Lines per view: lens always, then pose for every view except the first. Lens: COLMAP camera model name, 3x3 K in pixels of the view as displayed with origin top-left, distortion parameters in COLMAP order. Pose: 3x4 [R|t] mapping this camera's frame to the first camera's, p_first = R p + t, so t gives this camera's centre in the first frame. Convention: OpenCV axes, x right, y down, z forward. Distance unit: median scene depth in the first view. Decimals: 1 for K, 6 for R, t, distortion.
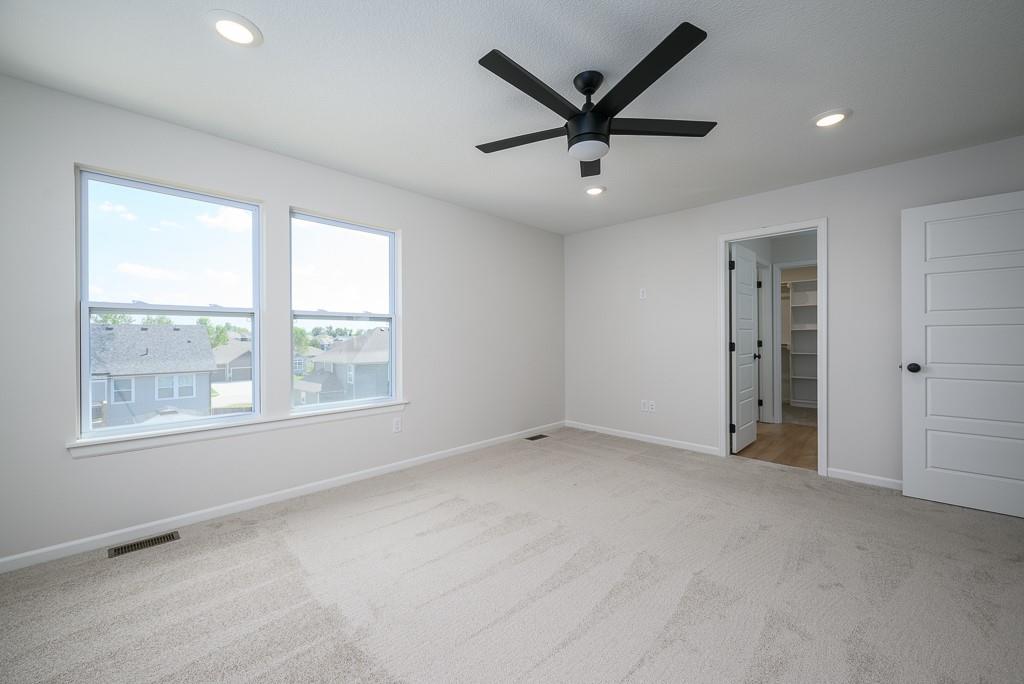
lens RADIAL K [[406.8, 0, 511.2], [0, 406.8, 342.1], [0, 0, 1]] dist [-0.000873, 0.000155]
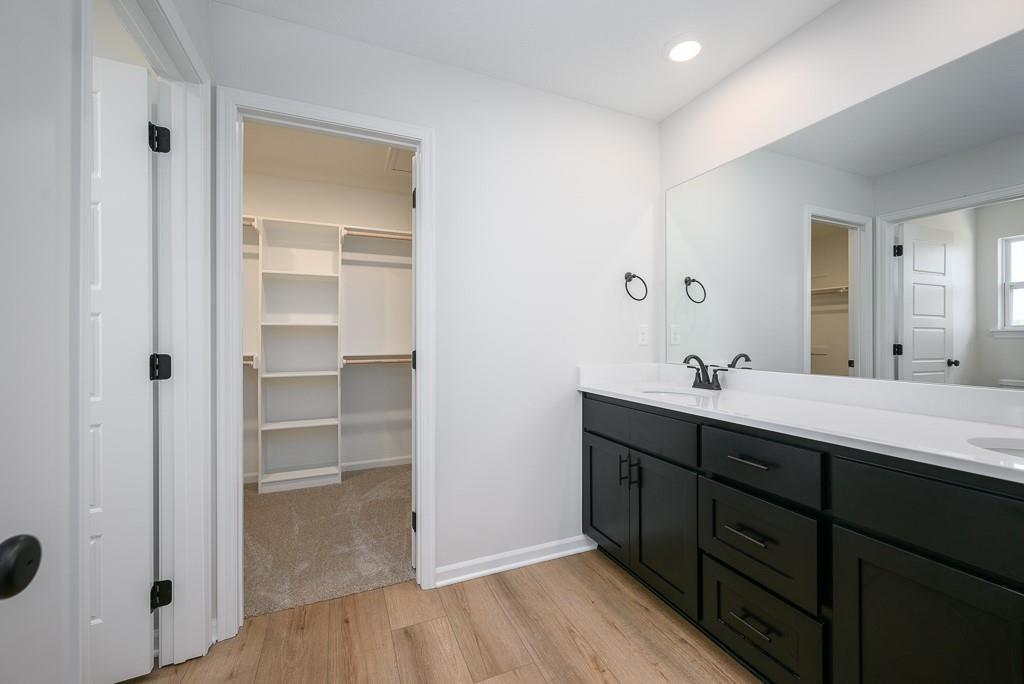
lens RADIAL K [[406.8, 0, 514.2], [0, 406.8, 337.9], [0, 0, 1]] dist [-0.000873, 0.000155]
pose [[0.376831, 0.009123, 0.926237, 0.388471], [0.000423, 0.999950, -0.010021, -0.010150], [-0.926282, 0.004168, 0.376809, 0.590508]]
